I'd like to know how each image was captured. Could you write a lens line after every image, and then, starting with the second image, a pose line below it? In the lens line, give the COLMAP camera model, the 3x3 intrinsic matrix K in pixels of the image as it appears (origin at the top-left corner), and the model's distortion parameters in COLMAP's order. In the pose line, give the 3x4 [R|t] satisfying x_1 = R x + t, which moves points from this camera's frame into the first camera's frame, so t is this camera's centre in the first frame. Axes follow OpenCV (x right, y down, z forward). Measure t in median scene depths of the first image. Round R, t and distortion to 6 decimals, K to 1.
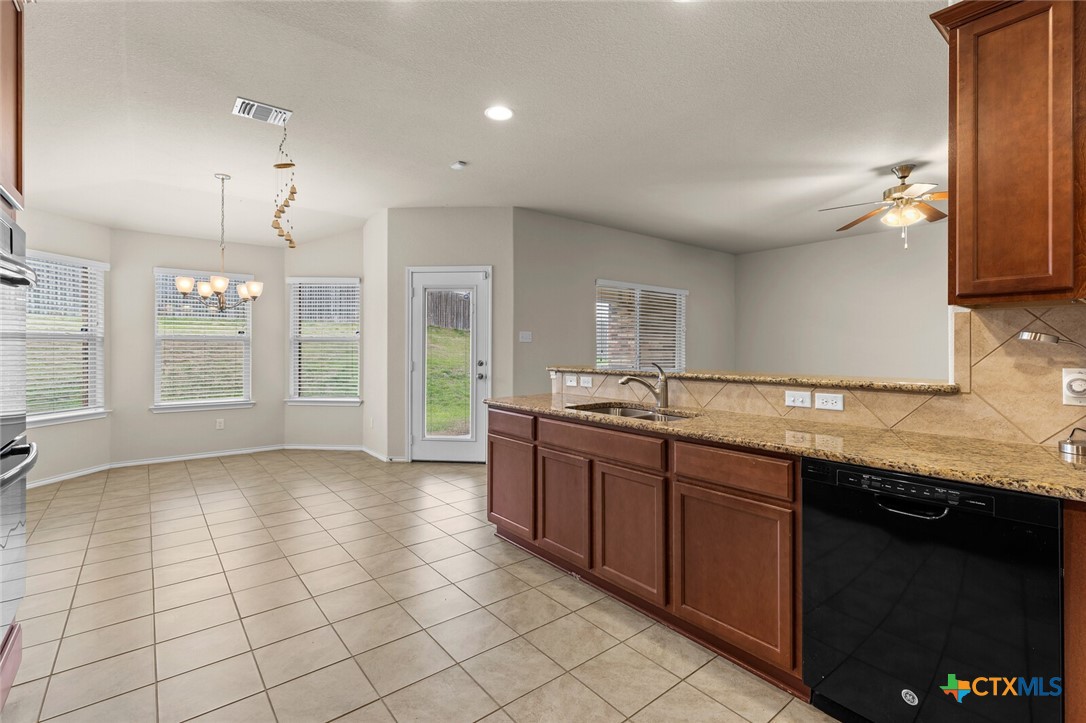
lens RADIAL K [[493.8, 0, 546.2], [0, 493.8, 343.7], [0, 0, 1]] dist [0.009869, -0.002946]
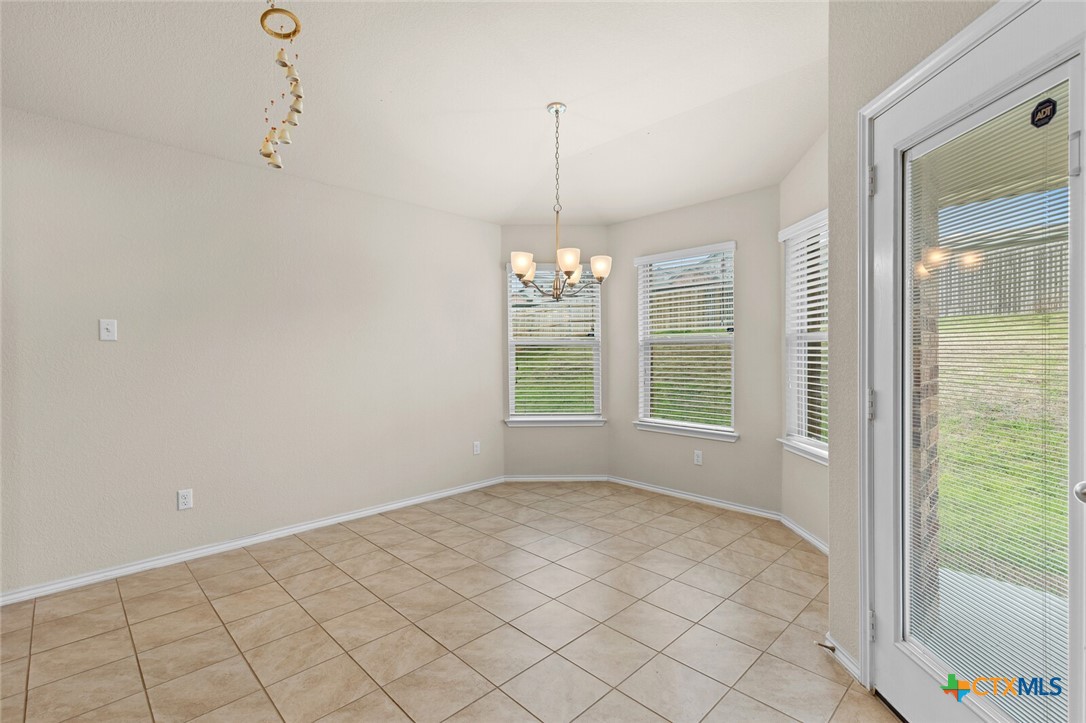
lens RADIAL K [[493.8, 0, 545.3], [0, 493.8, 360.2], [0, 0, 1]] dist [0.009869, -0.002946]
pose [[0.093604, 0.008965, -0.995569, 0.064197], [0.012112, 0.999875, 0.010143, 0.017383], [0.995536, -0.013008, 0.093483, 1.263851]]
